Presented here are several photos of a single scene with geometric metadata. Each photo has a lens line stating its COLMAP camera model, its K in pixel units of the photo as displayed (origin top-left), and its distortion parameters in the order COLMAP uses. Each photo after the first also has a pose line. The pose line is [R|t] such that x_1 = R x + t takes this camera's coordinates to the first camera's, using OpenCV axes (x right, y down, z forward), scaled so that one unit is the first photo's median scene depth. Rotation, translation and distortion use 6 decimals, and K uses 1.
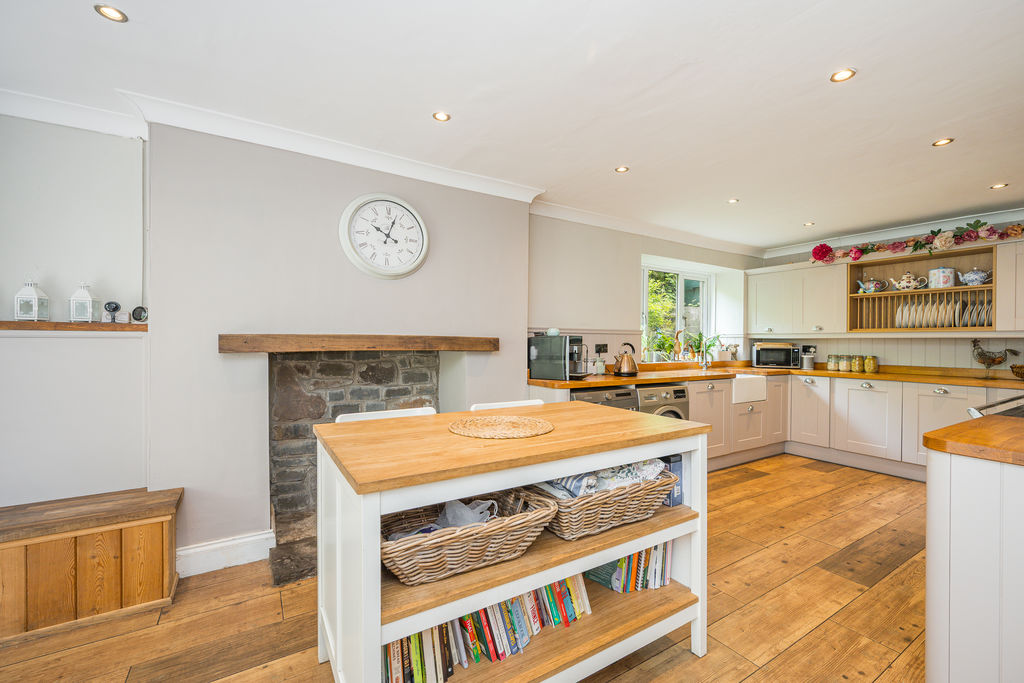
lens RADIAL K [[425.8, 0, 507.7], [0, 425.8, 343.1], [0, 0, 1]] dist [0.029547, 0.000281]
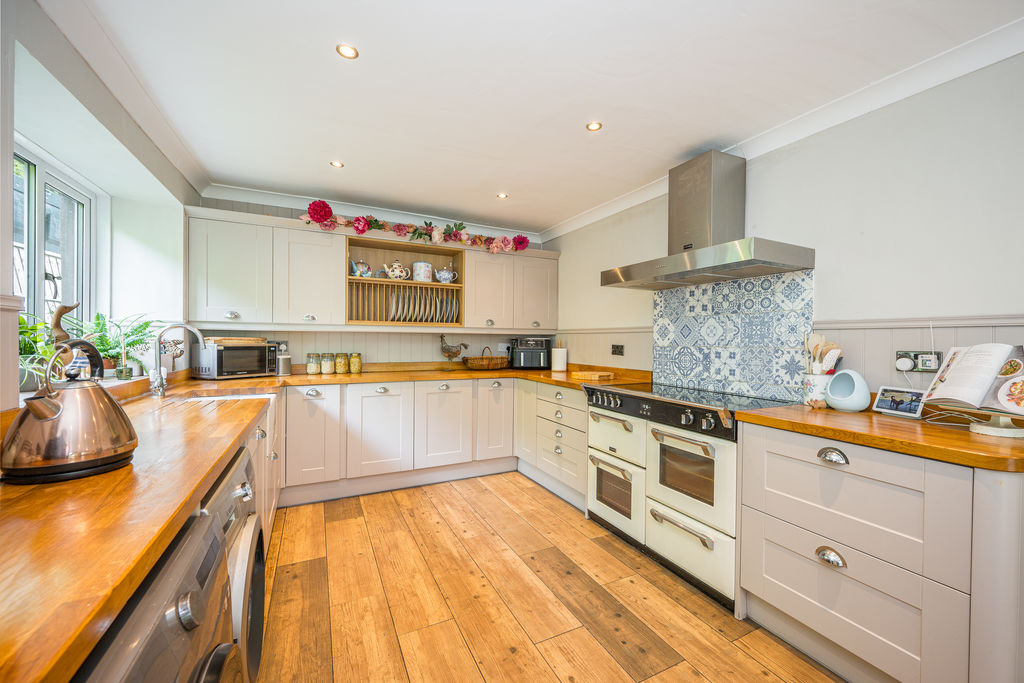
lens RADIAL K [[425.9, 0, 535.8], [0, 425.9, 342.5], [0, 0, 1]] dist [0.000493, -0.000754]
pose [[0.062331, -0.010985, 0.997995, 0.041704], [-0.003416, 0.999931, 0.011219, -0.001599], [-0.998050, -0.004109, 0.062289, 0.659004]]
